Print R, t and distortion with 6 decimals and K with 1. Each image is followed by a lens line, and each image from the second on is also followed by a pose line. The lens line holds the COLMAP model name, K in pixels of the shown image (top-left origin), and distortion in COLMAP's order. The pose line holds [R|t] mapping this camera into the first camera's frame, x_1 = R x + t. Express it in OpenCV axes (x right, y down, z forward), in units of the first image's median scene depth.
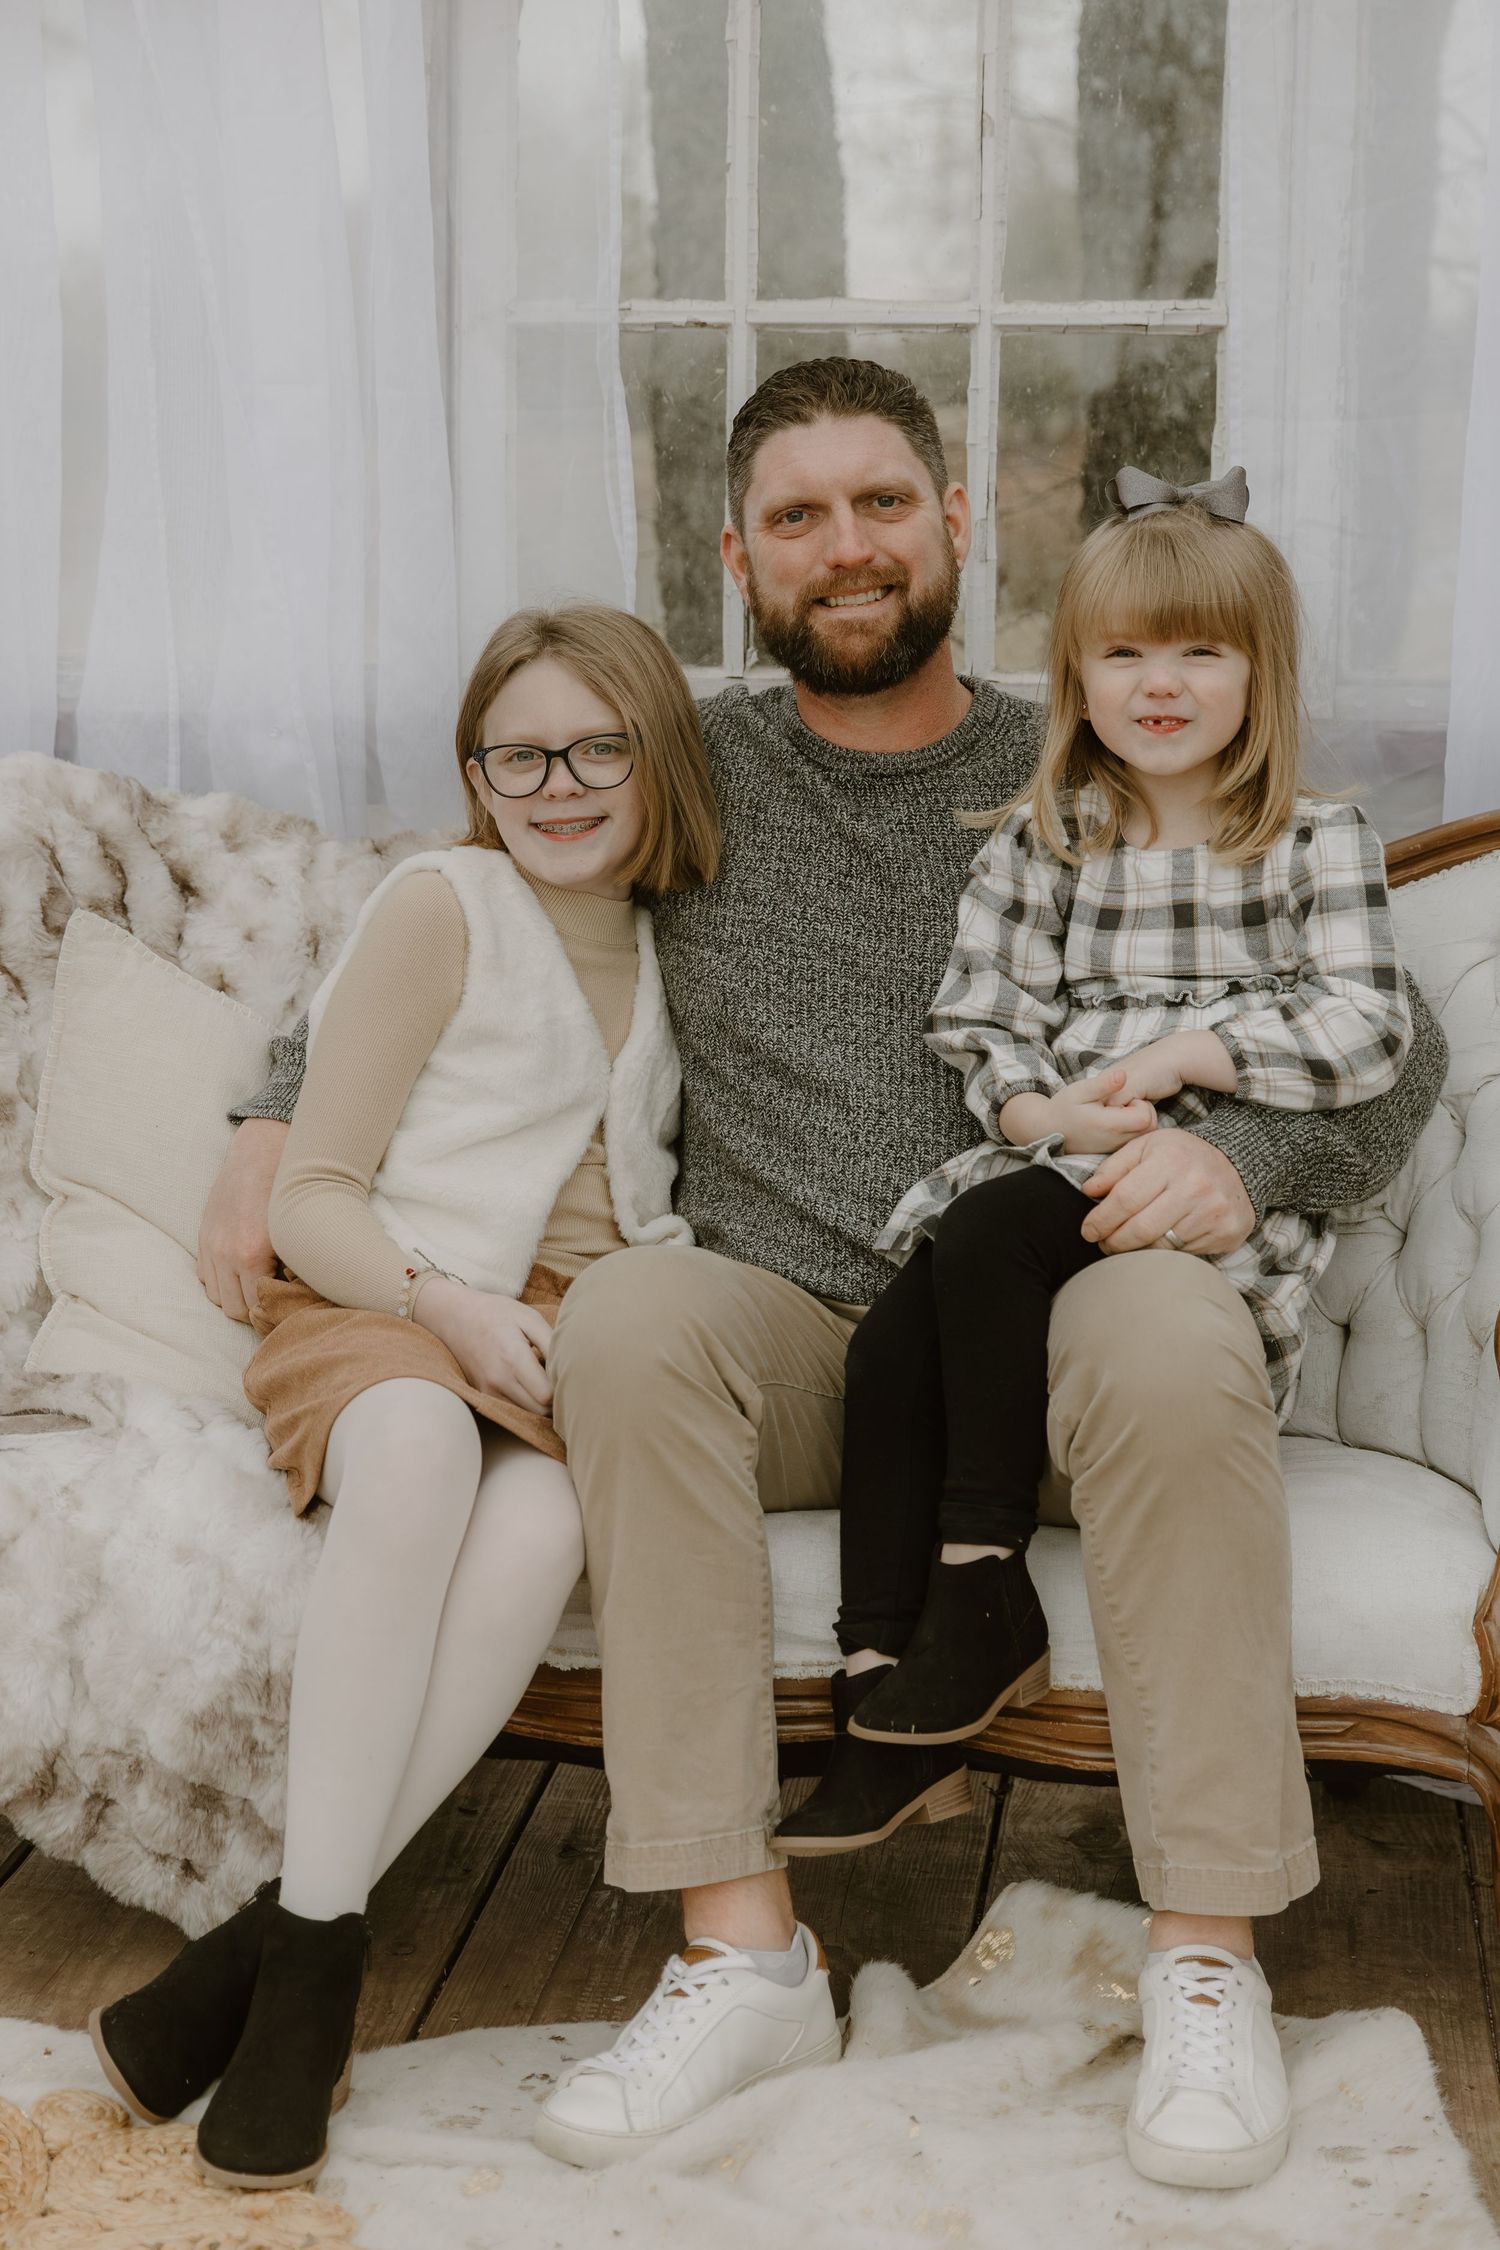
lens RADIAL K [[4031.7, 0, 666.4], [0, 4031.7, 1058.0], [0, 0, 1]] dist [0.037910, 0.154878]
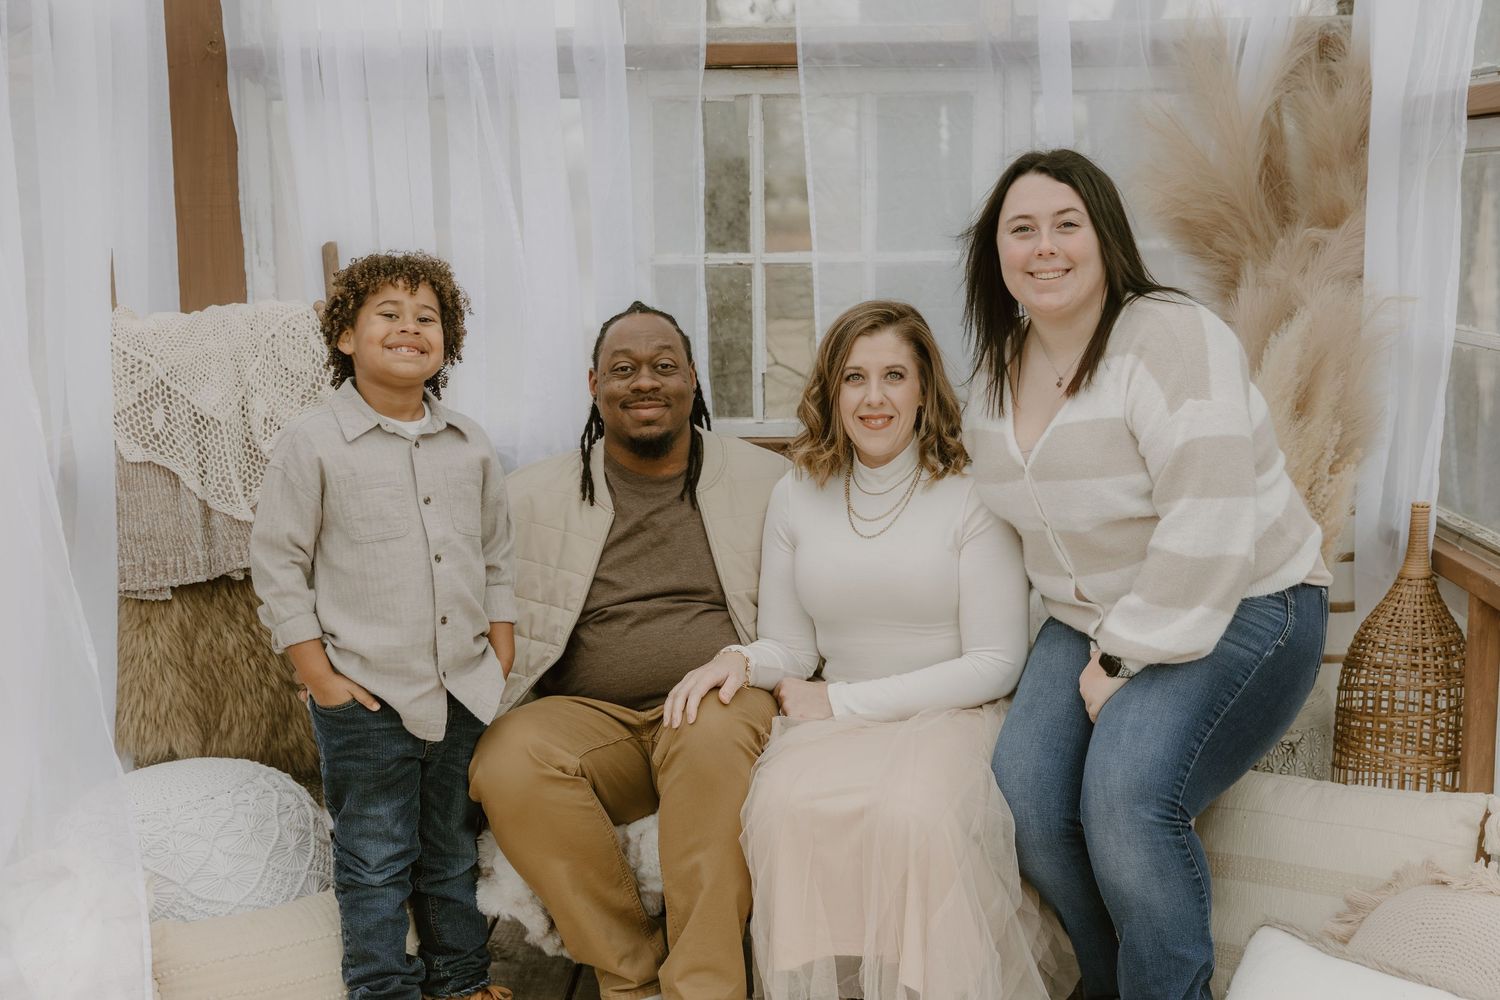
lens RADIAL K [[2152.4, 0, 794.8], [0, 2152.4, 505.9], [0, 0, 1]] dist [0.012266, 0.015305]
pose [[0.992567, -0.034376, 0.116741, -0.103018], [0.036234, 0.999248, -0.013828, -0.031816], [-0.116178, 0.017955, 0.993066, -0.168513]]
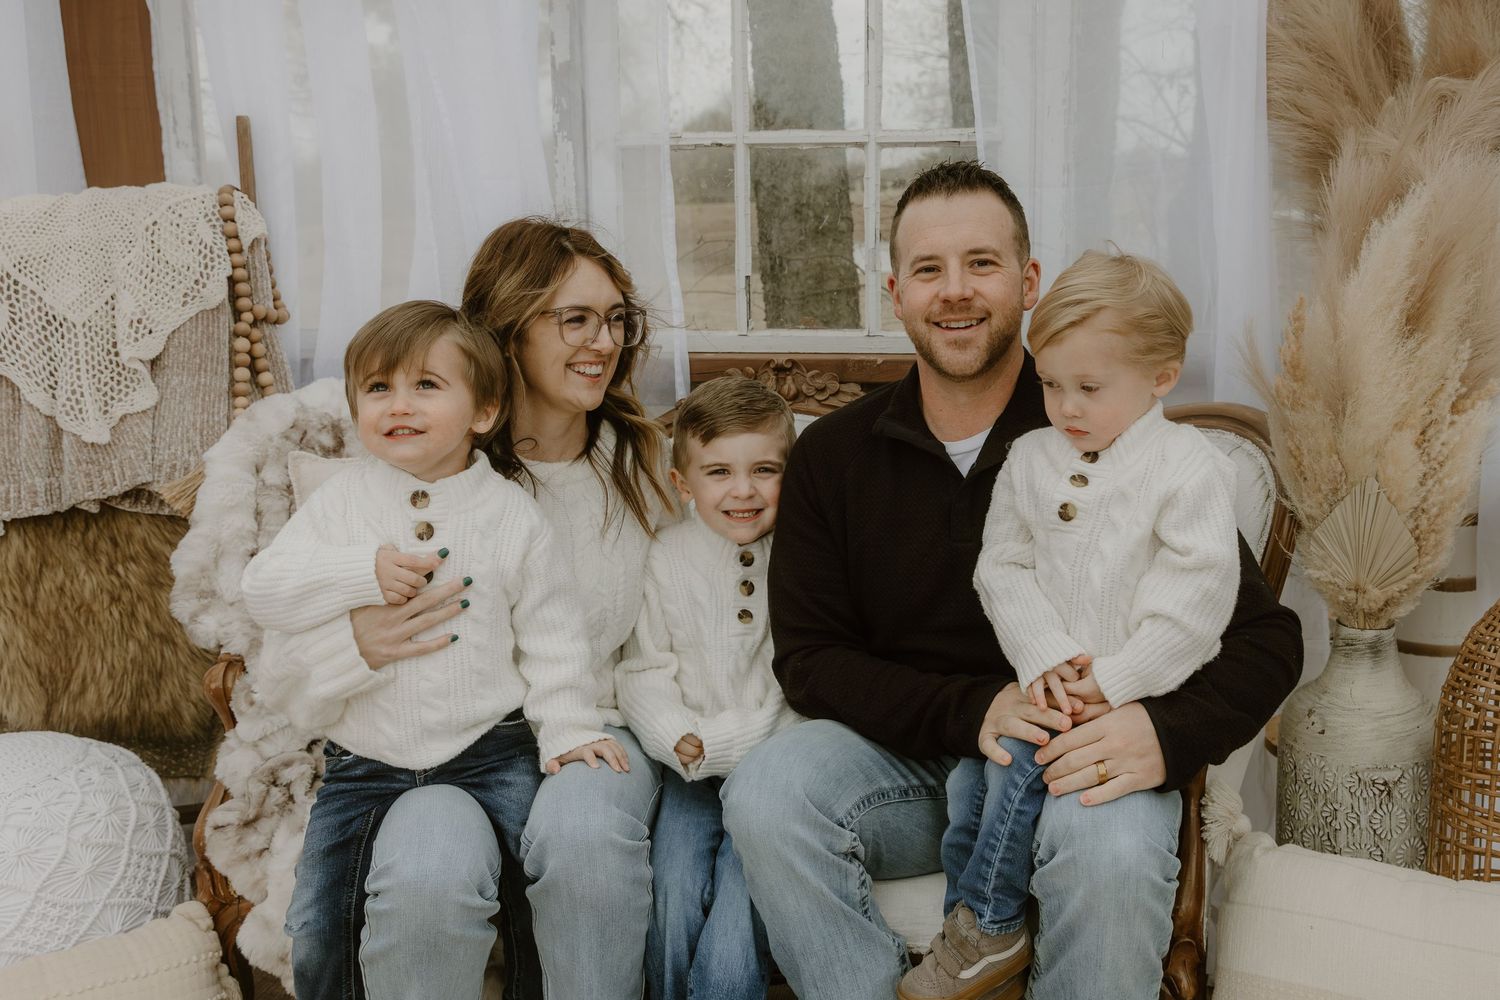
lens RADIAL K [[1497.7, 0, 856.5], [0, 1497.7, 439.8], [0, 0, 1]] dist [0.009330, -0.004787]
pose [[0.999847, -0.015502, 0.008118, 0.062971], [0.015454, 0.999863, 0.005927, -0.049401], [-0.008208, -0.005800, 0.999949, 0.311148]]
